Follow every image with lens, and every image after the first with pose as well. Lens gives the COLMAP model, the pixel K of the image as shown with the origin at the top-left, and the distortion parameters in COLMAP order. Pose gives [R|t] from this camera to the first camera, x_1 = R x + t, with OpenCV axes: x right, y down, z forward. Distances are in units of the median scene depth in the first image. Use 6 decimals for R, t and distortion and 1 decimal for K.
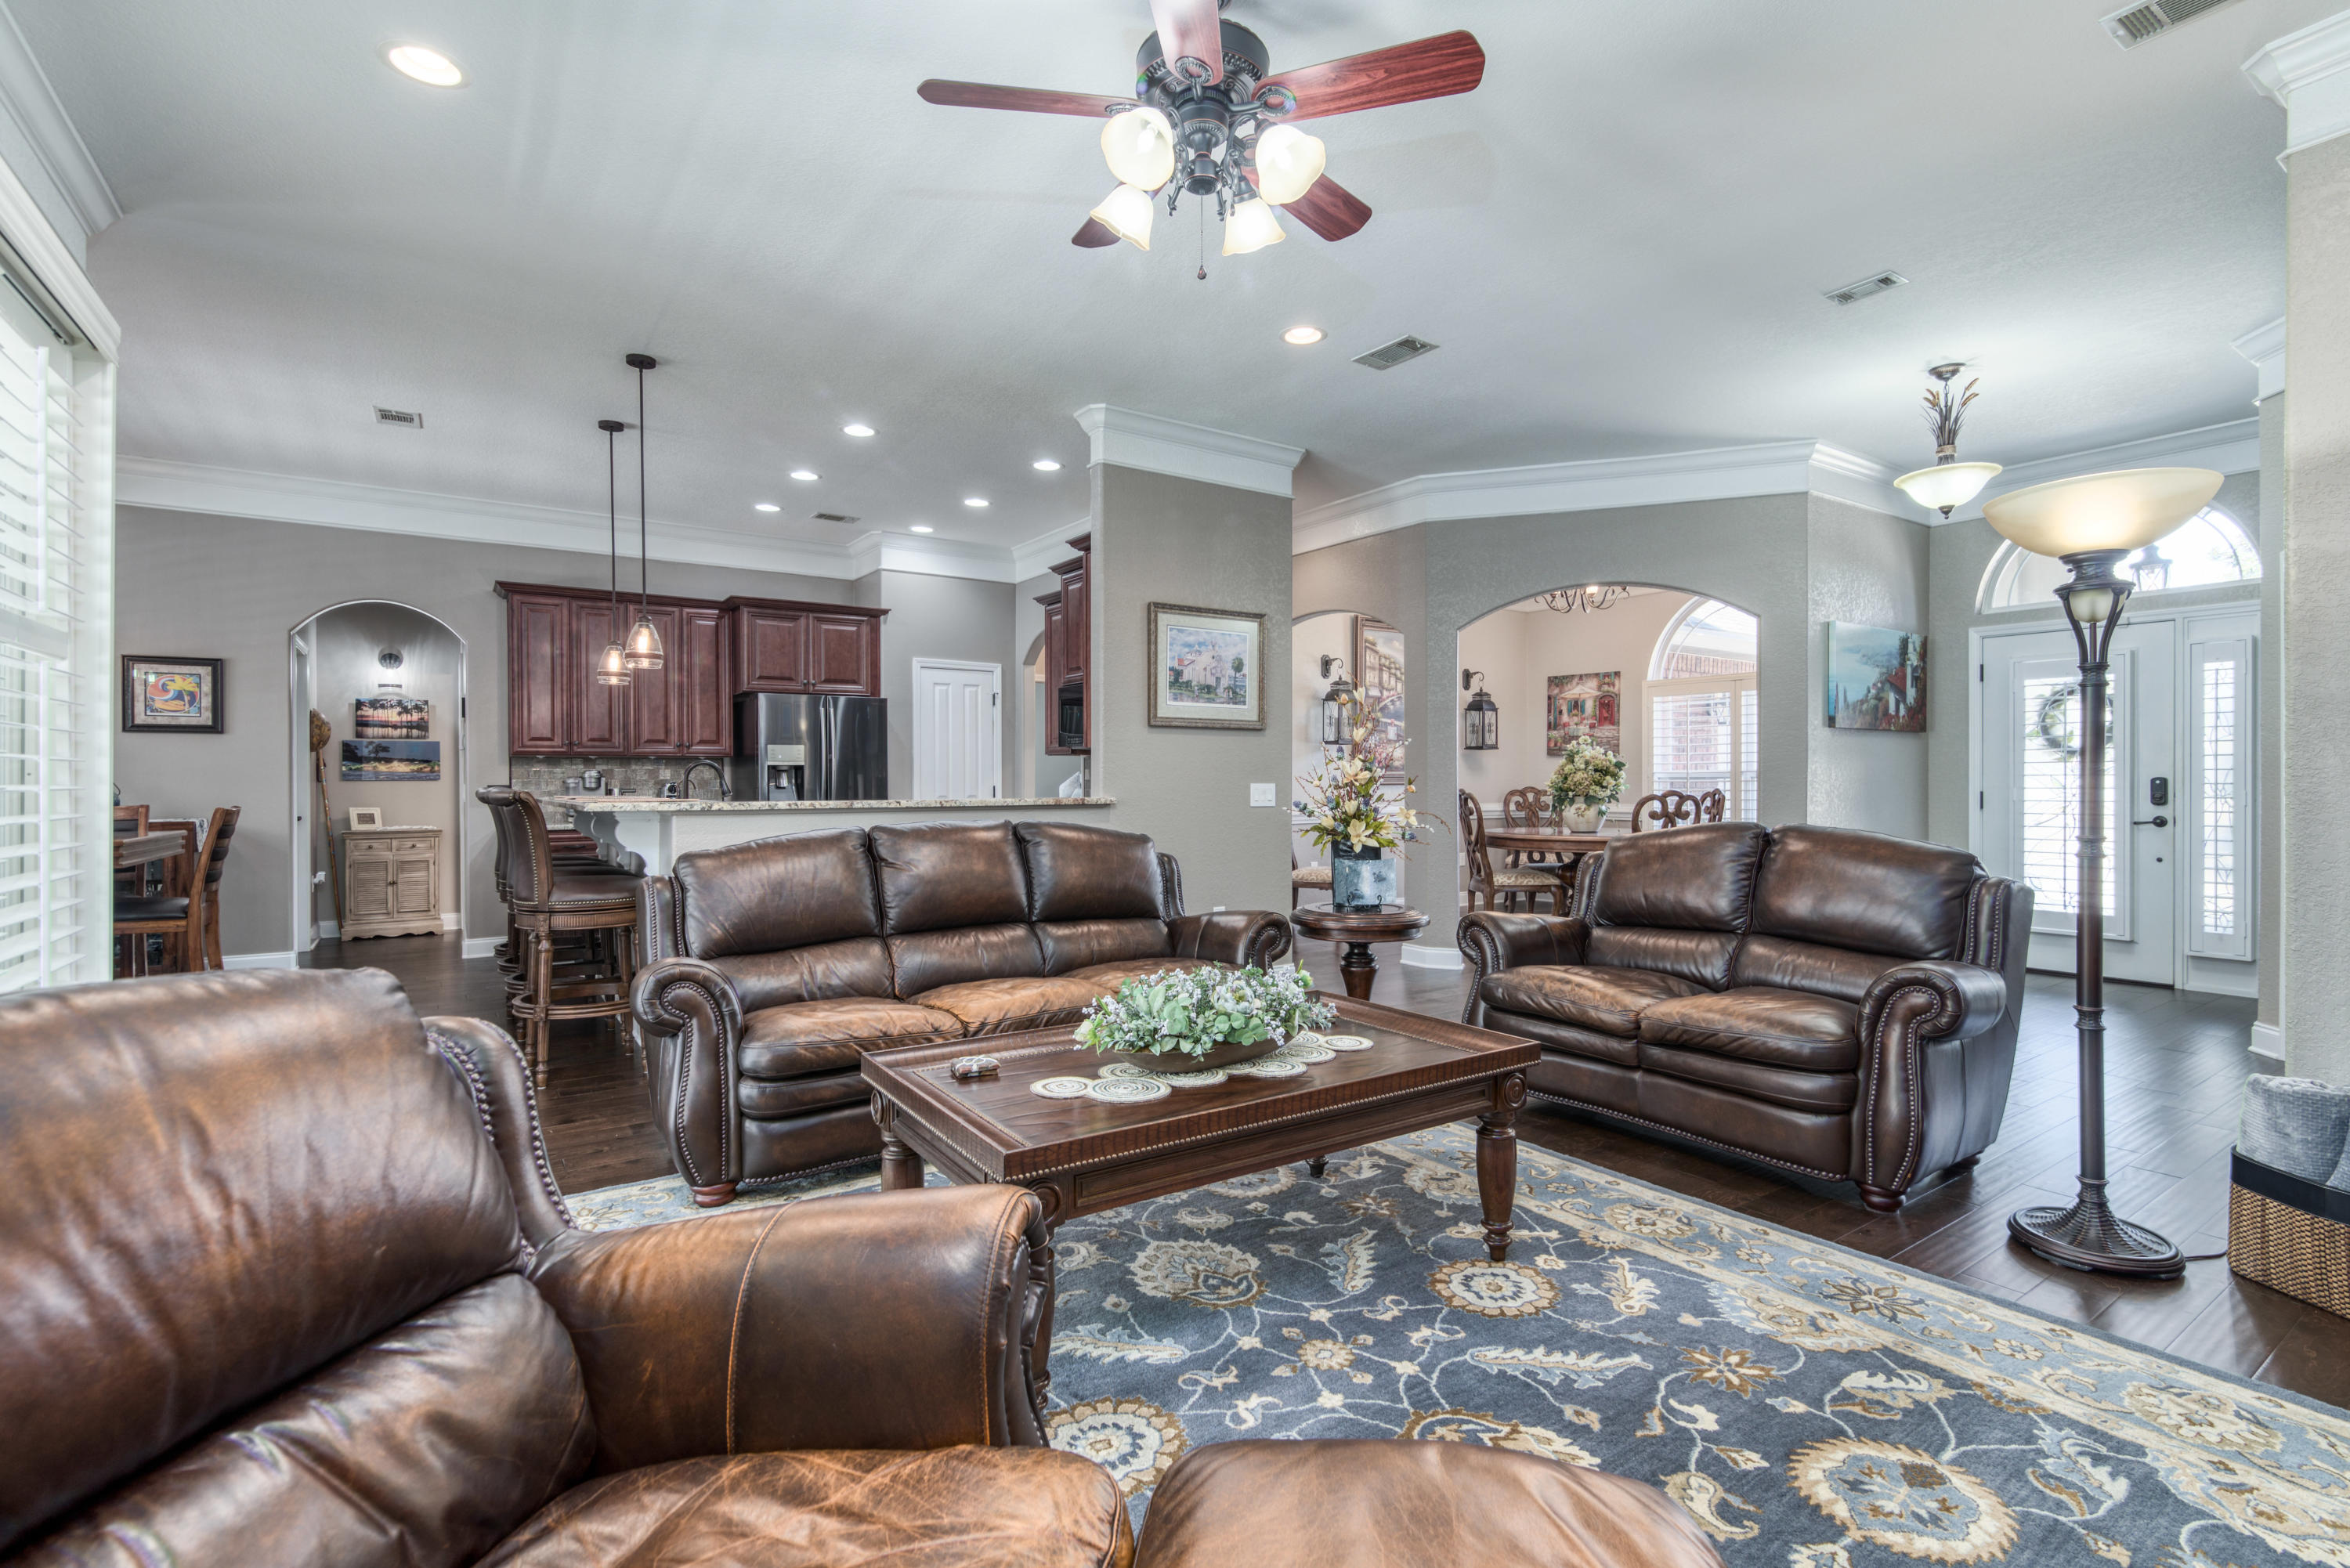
lens RADIAL K [[1080.8, 0, 1192.7], [0, 1080.8, 783.2], [0, 0, 1]] dist [-0.004994, 0.001876]
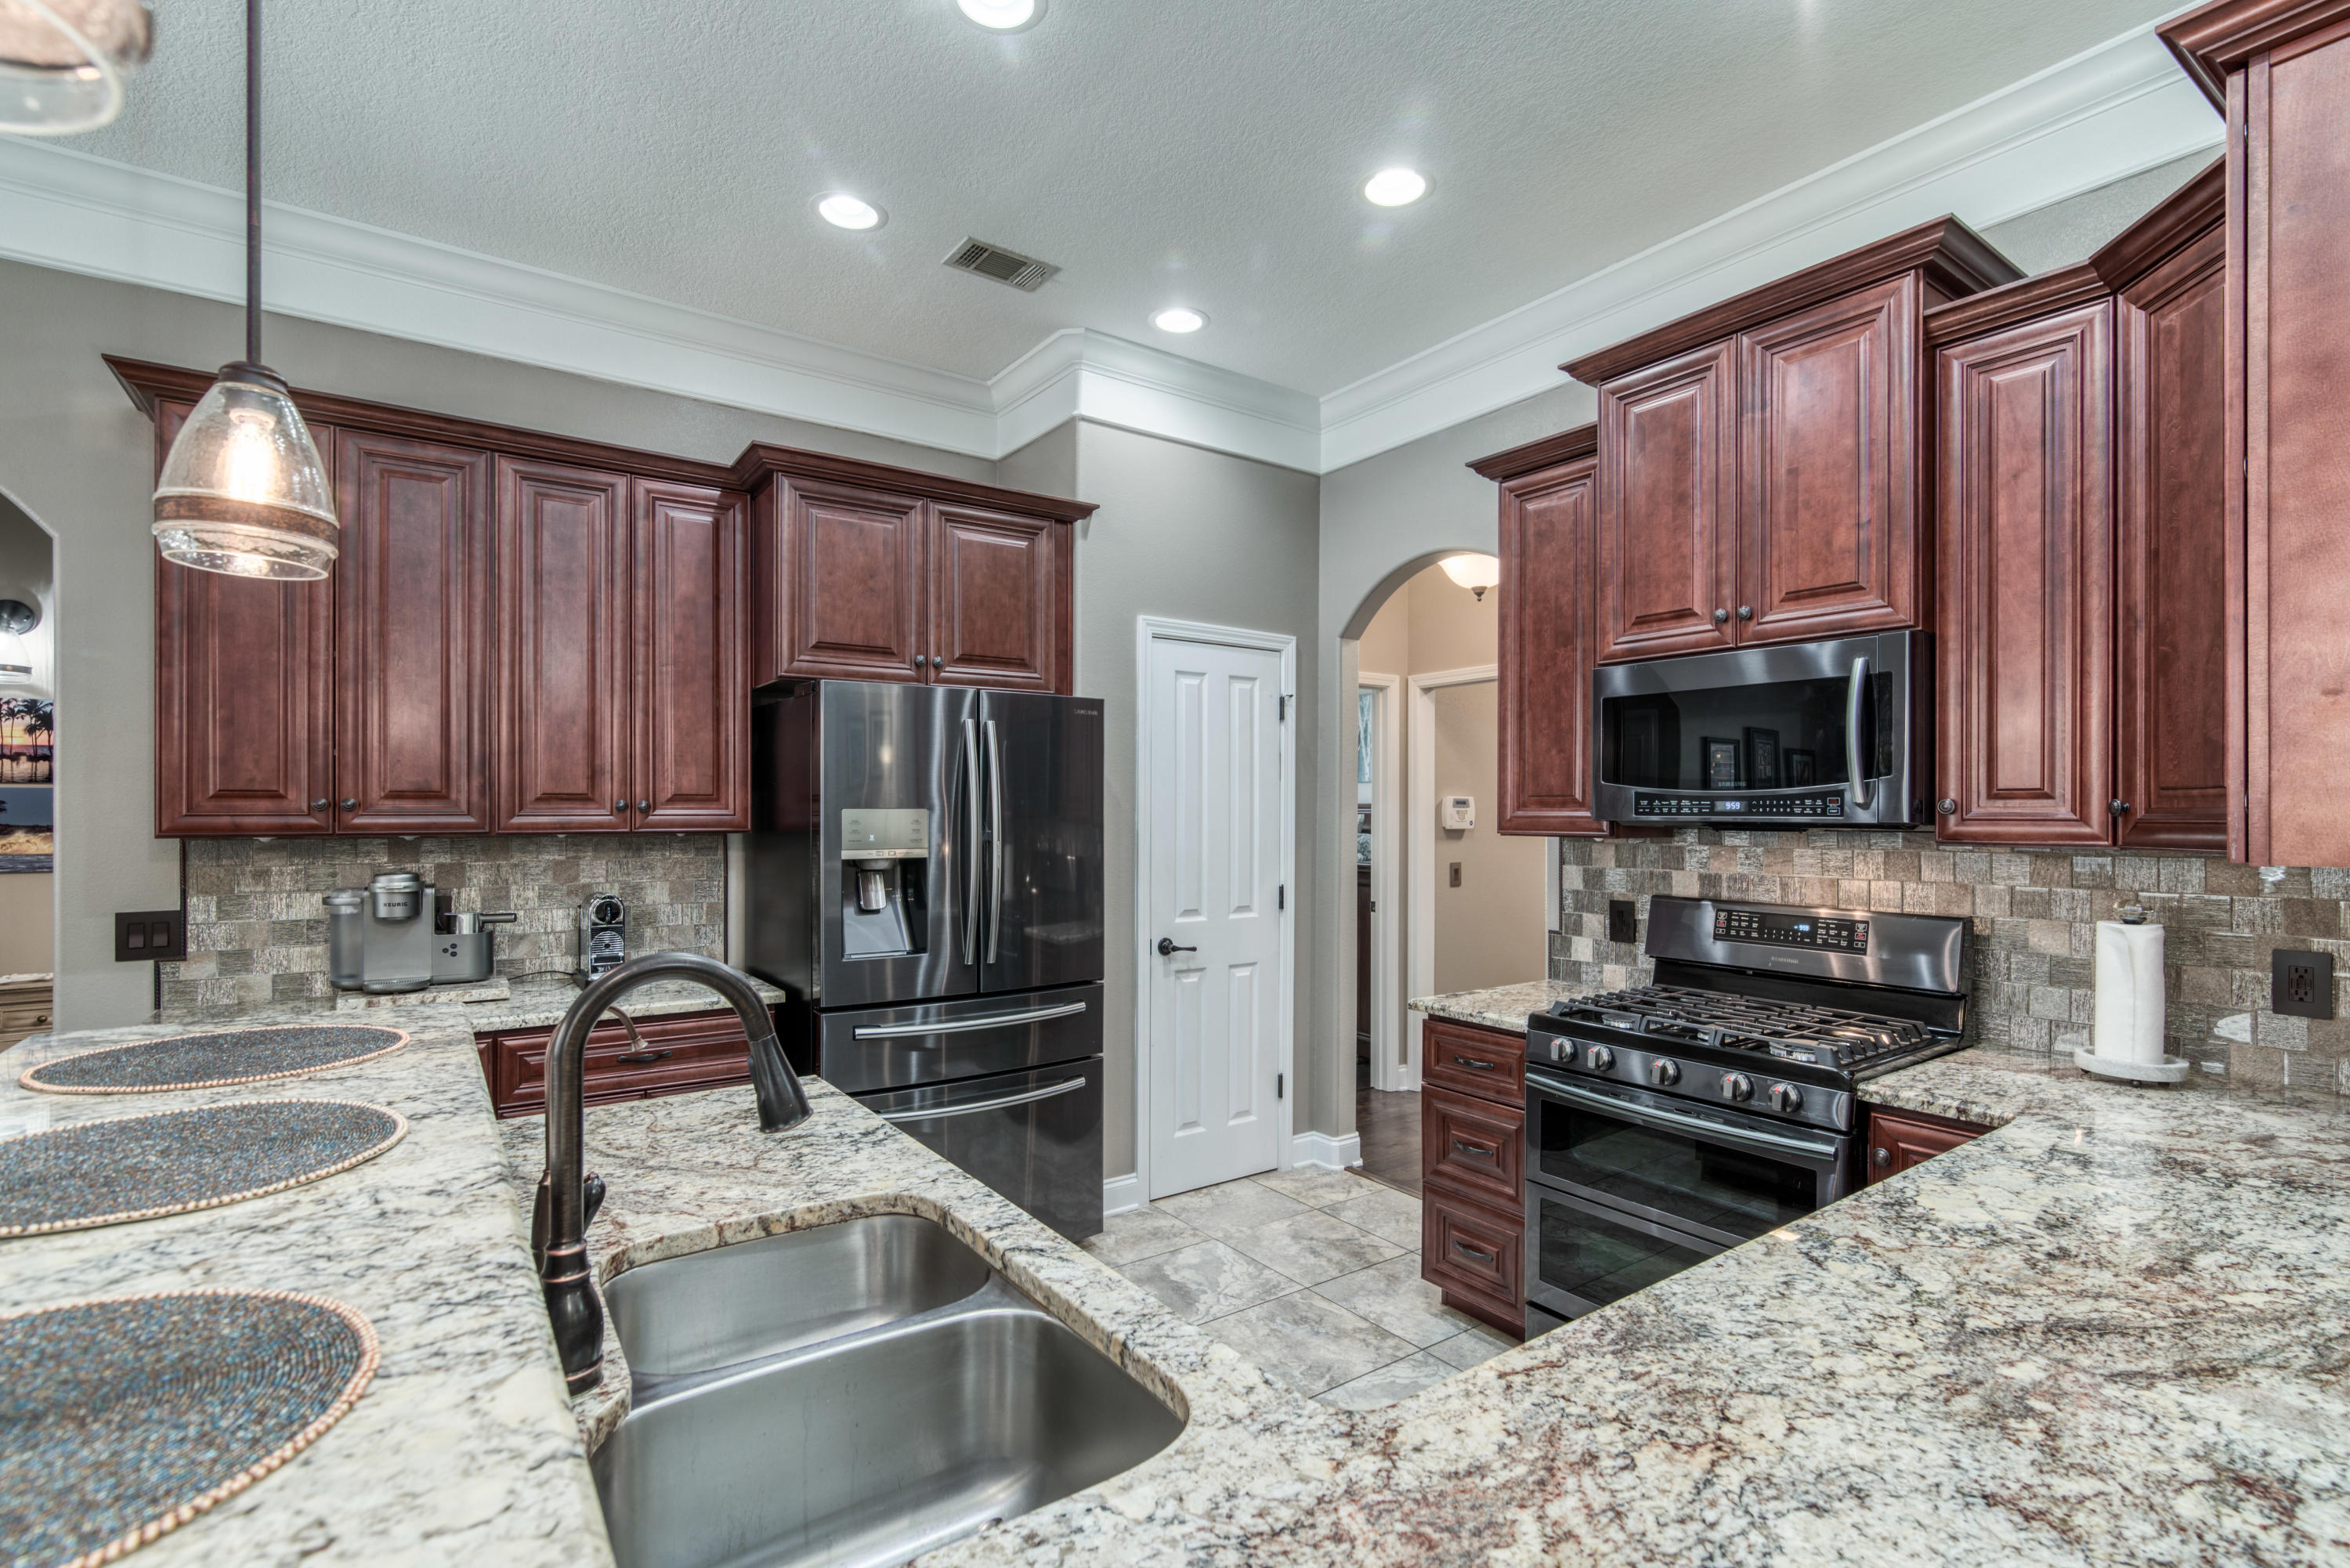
lens RADIAL K [[1080.8, 0, 1186.8], [0, 1080.8, 807.8], [0, 0, 1]] dist [-0.004994, 0.001876]
pose [[0.999909, 0.004796, 0.012638, -0.277882], [-0.004733, 0.999976, -0.005018, -0.035441], [-0.012661, 0.004957, 0.999908, 0.612176]]
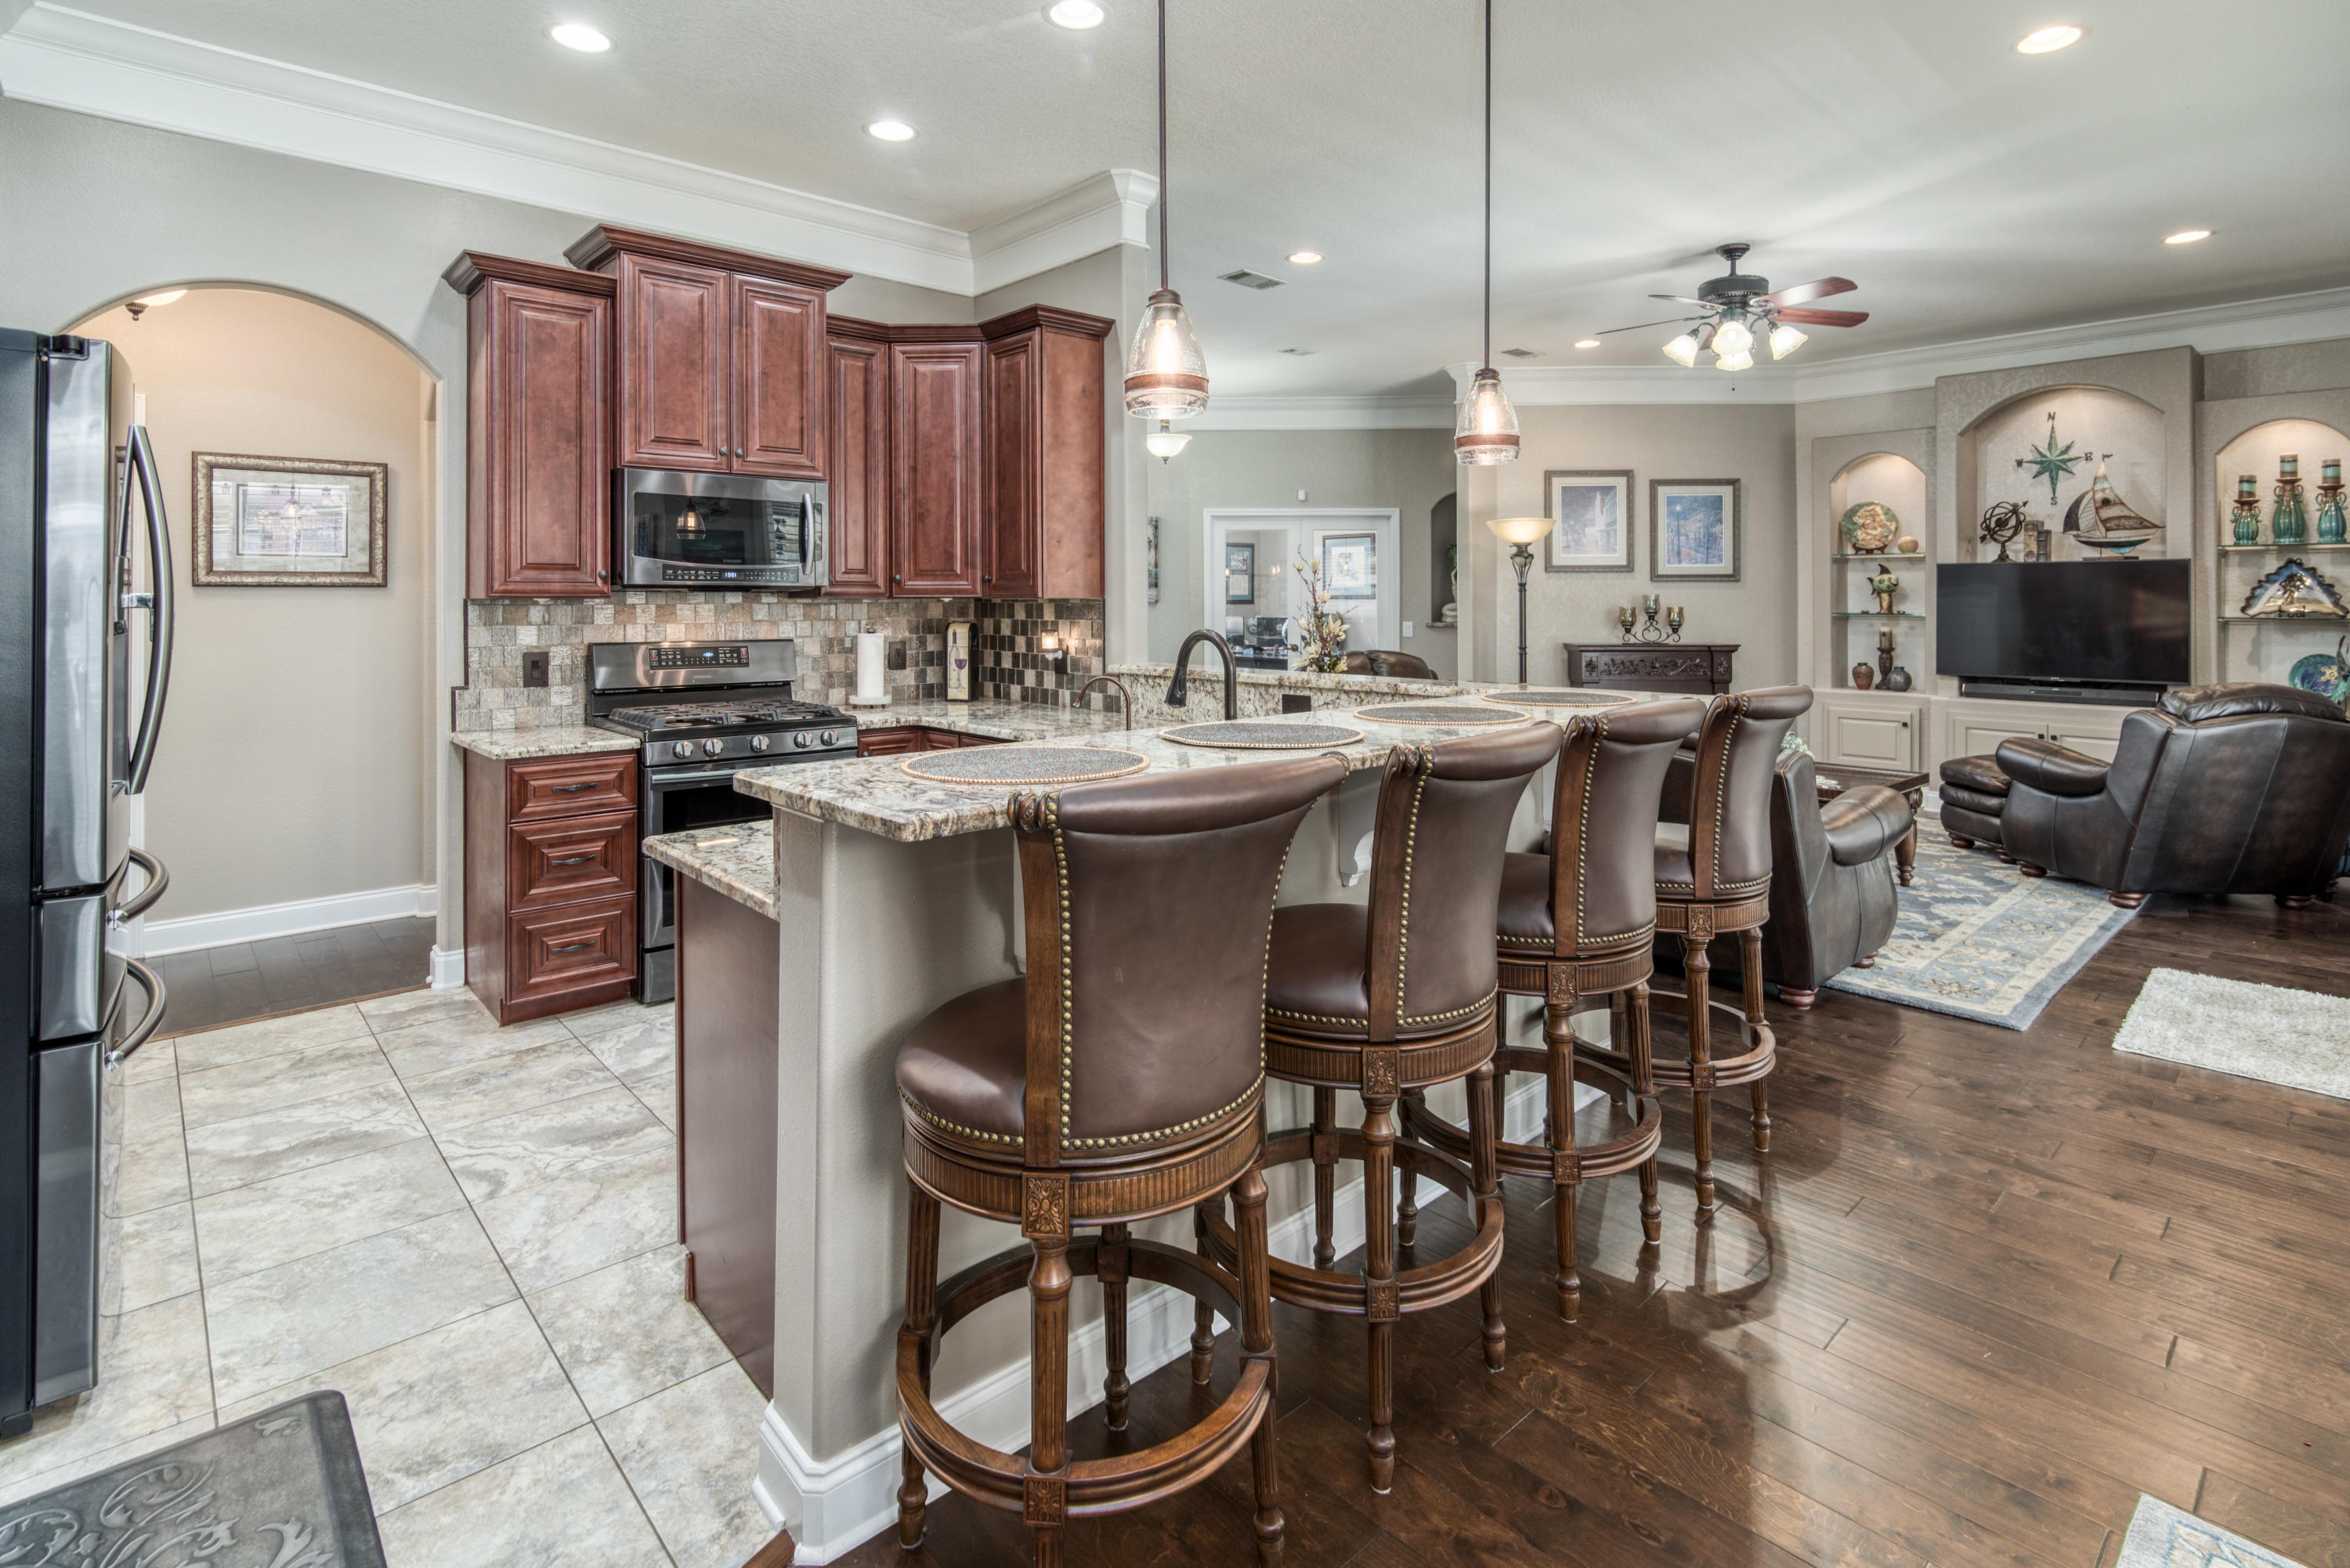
lens RADIAL K [[1144.5, 0, 1187.0], [0, 1144.5, 601.2], [0, 0, 1]] dist [-0.004299, -0.000325]
pose [[-0.141739, -0.000518, 0.989904, -0.699189], [0.000751, 1.000000, 0.000631, -0.025718], [-0.989904, 0.000833, -0.141738, 0.814217]]
